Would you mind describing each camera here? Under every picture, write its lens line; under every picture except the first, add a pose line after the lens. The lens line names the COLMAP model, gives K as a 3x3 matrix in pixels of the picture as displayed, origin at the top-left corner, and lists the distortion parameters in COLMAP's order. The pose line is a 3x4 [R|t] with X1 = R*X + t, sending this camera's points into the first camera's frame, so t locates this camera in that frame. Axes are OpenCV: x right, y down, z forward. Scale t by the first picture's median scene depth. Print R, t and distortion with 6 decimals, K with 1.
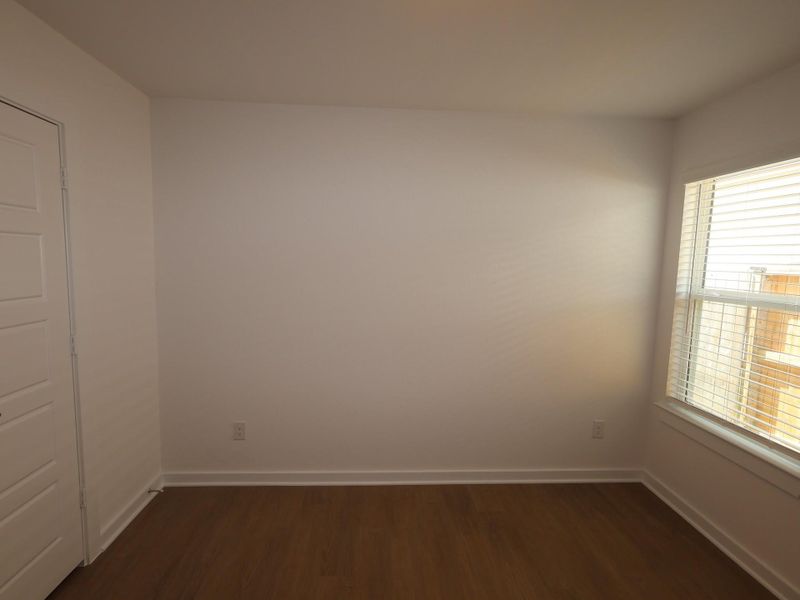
lens RADIAL K [[422.7, 0, 398.7], [0, 422.7, 303.1], [0, 0, 1]] dist [0.003476, 0.001023]
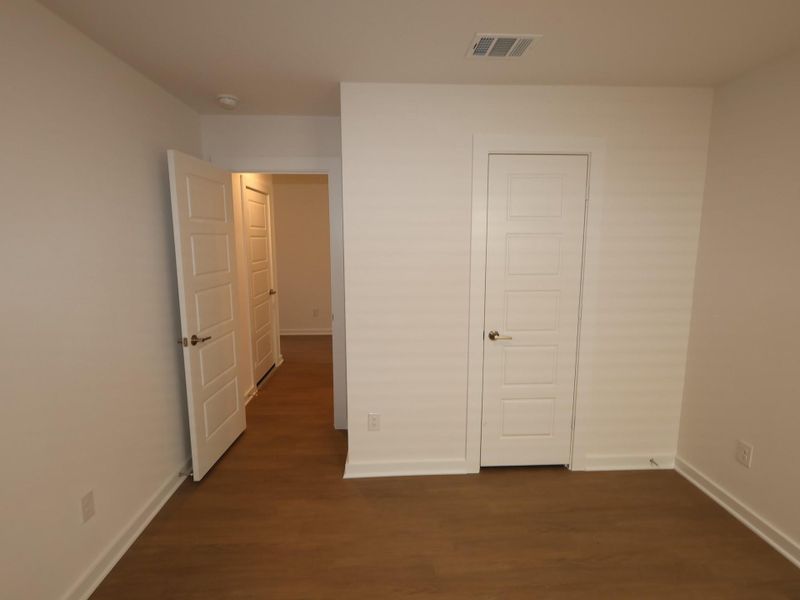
lens RADIAL K [[420.3, 0, 400.0], [0, 420.3, 300.0], [0, 0, 1]] dist [0.001277, 0.000211]
pose [[-0.023435, 0.119583, -0.992548, 0.527676], [-0.105141, 0.987019, 0.121400, -0.038873], [0.994181, 0.107203, -0.010558, 0.353032]]
